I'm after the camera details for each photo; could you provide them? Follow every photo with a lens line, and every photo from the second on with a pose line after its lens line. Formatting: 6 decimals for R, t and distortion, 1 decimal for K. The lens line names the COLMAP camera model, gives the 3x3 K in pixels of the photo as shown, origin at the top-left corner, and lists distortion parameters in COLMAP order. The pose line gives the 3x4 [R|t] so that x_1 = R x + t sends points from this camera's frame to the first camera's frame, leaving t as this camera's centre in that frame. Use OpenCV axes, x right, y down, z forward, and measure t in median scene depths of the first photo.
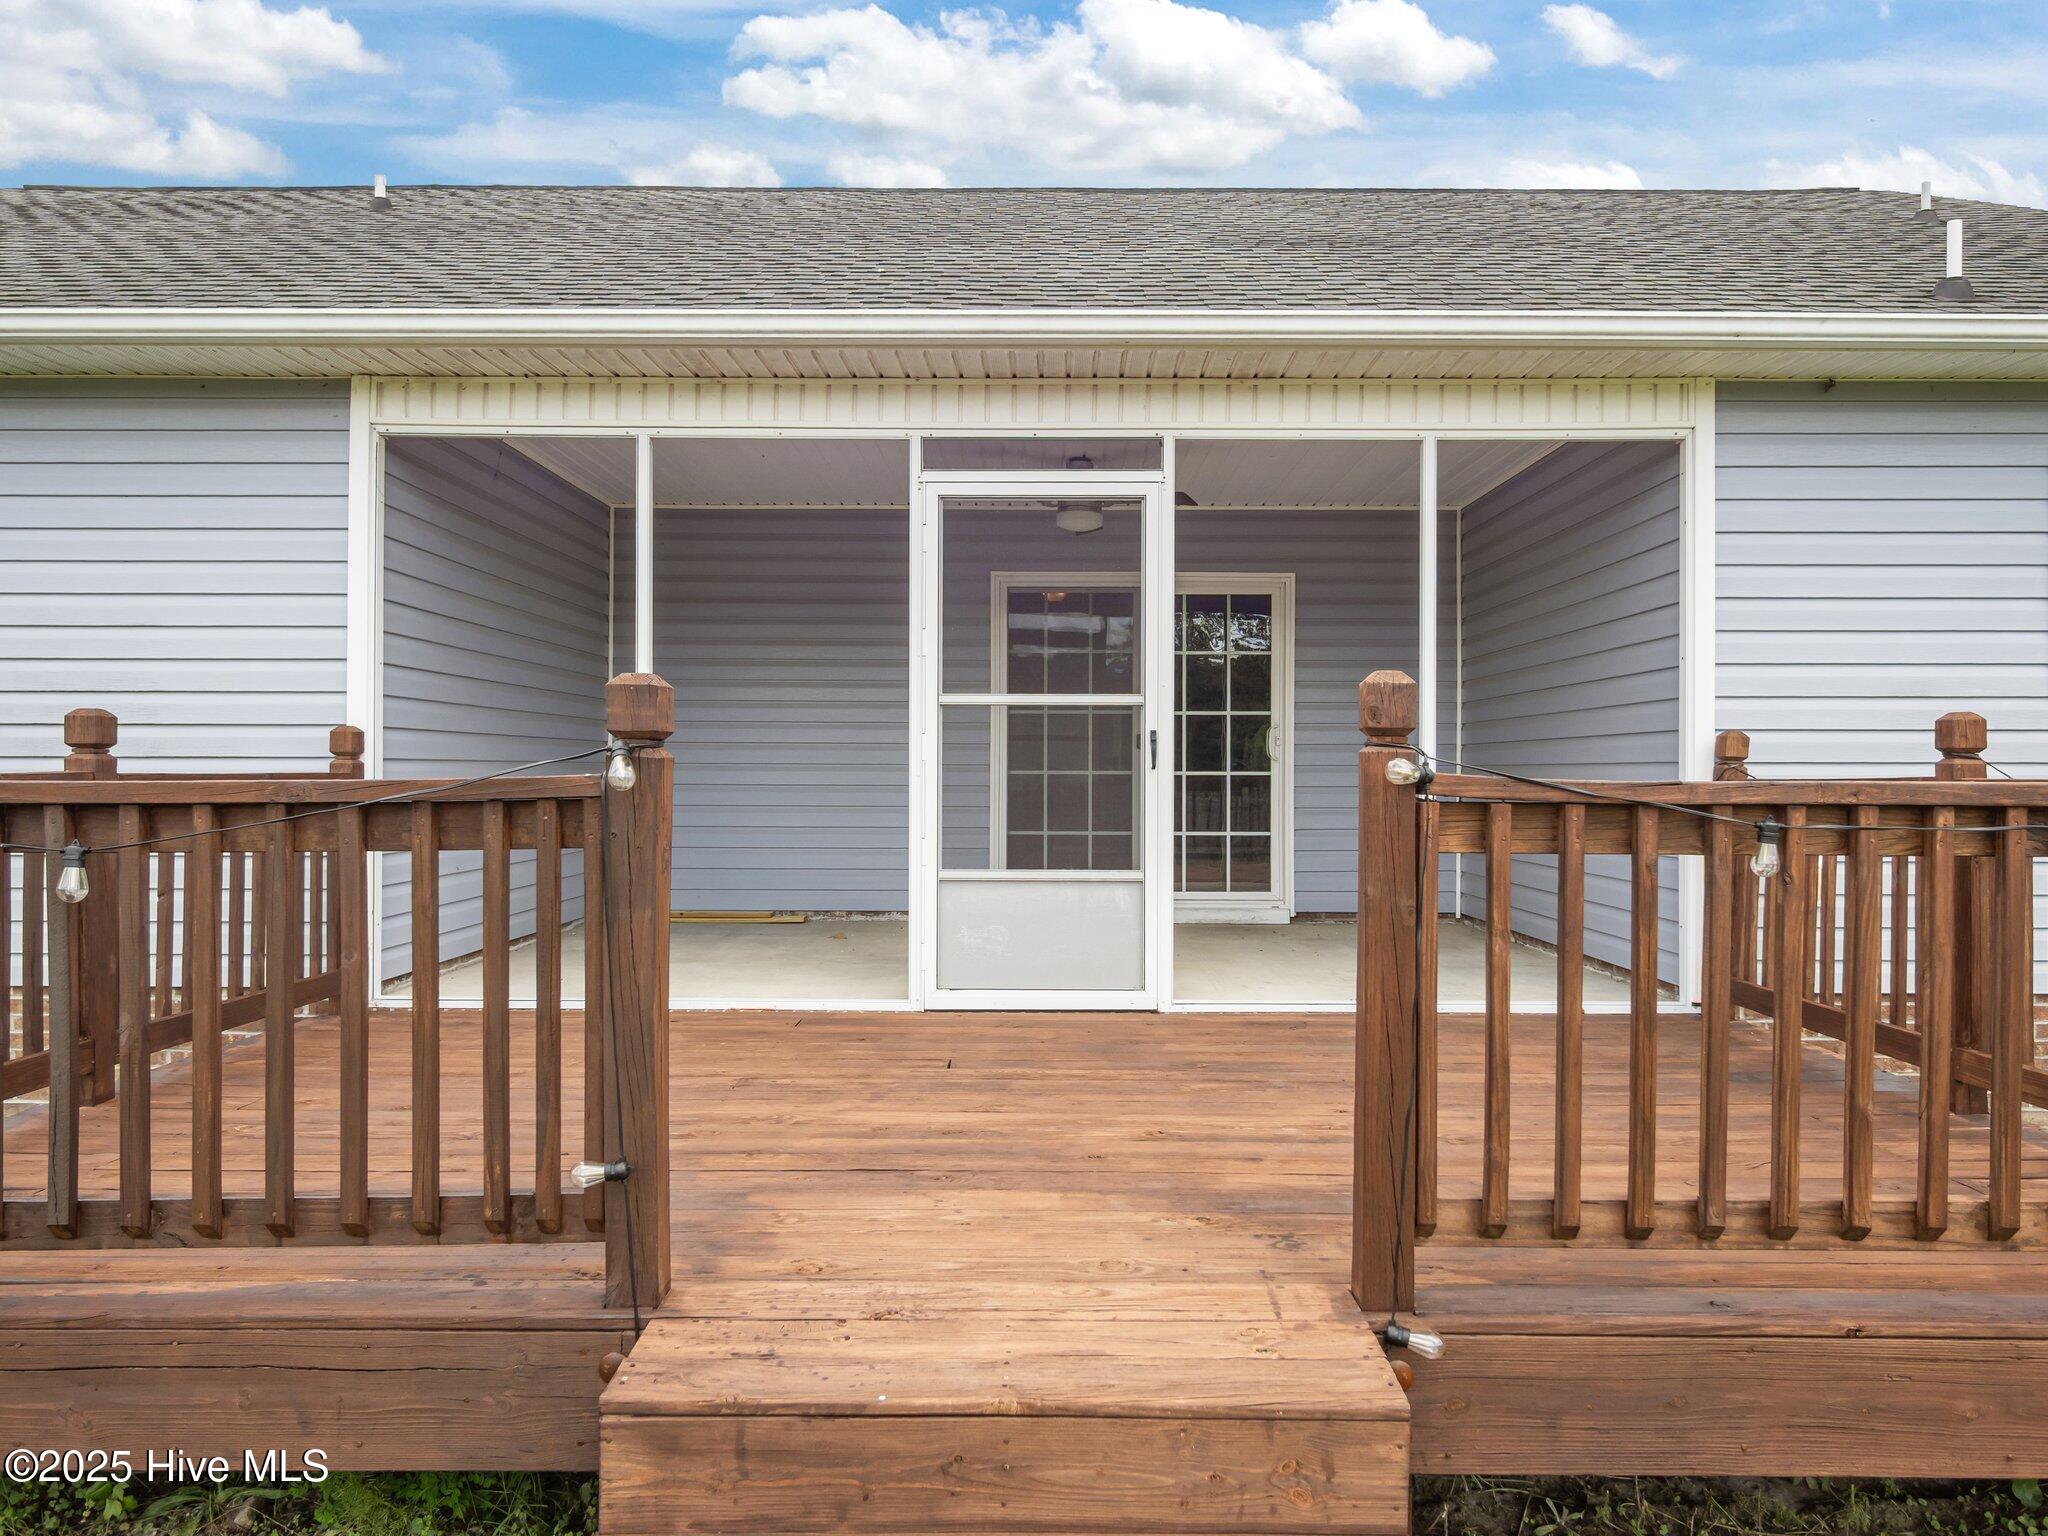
lens RADIAL K [[1331.9, 0, 1027.4], [0, 1331.9, 768.6], [0, 0, 1]] dist [-0.001259, -0.005366]
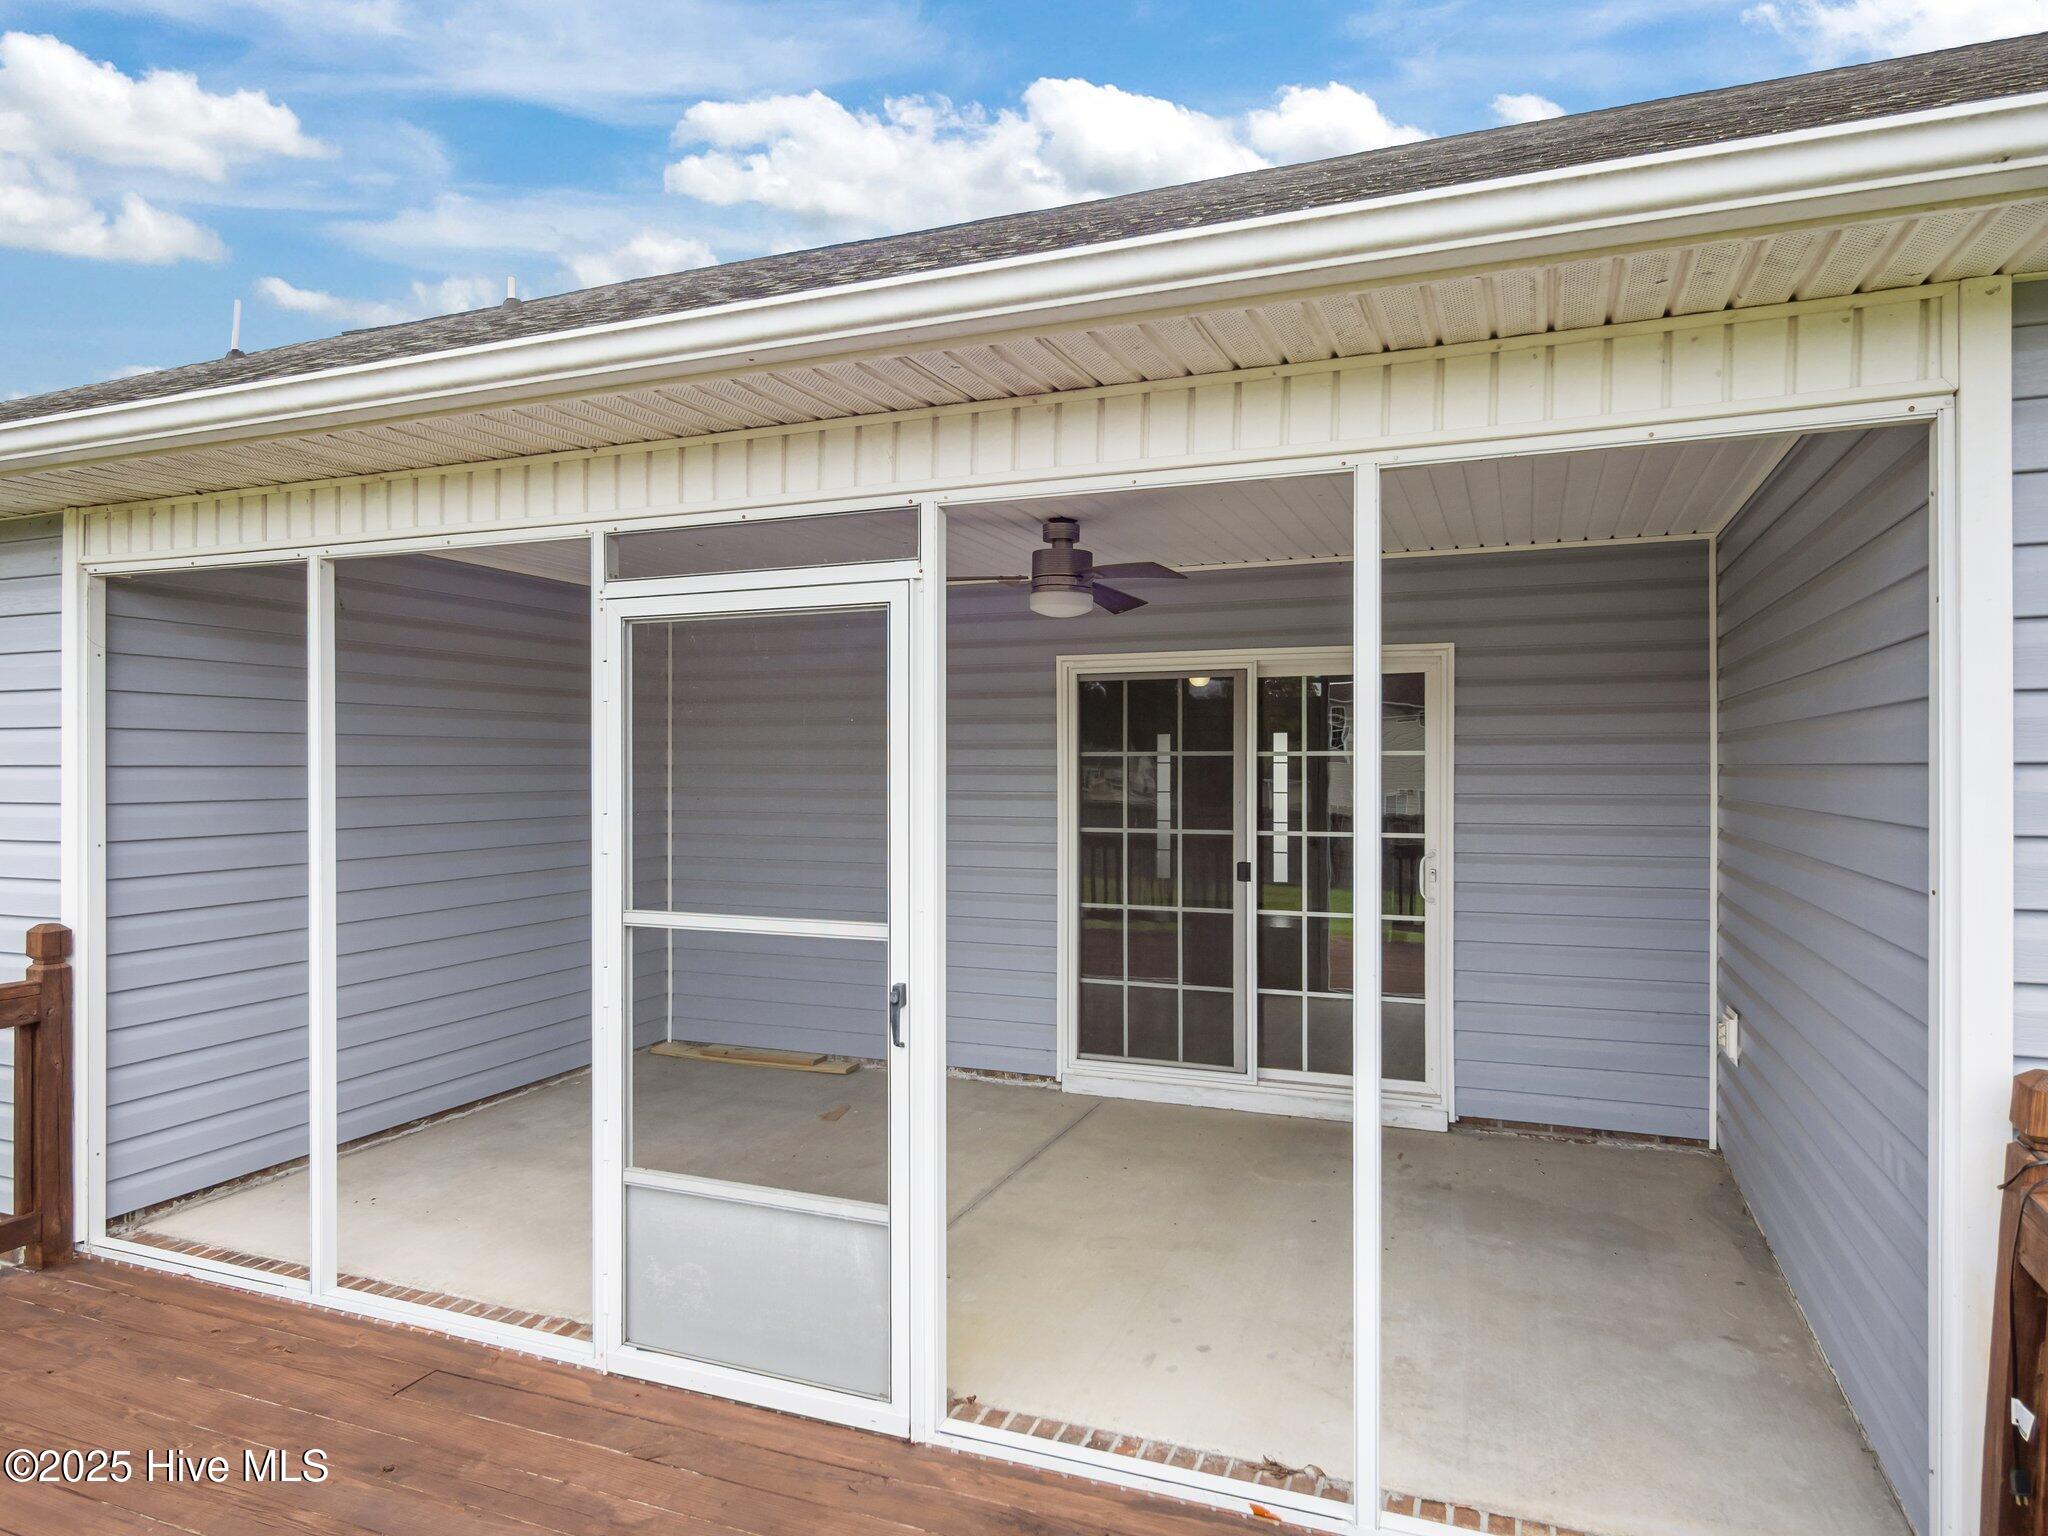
lens RADIAL K [[1215.5, 0, 1032.7], [0, 1215.5, 773.8], [0, 0, 1]] dist [-0.003936, 0.000731]
pose [[0.937277, -0.003795, -0.348564, 0.343850], [0.004776, 0.999987, 0.001954, -0.125398], [0.348552, -0.003496, 0.937283, 0.491285]]
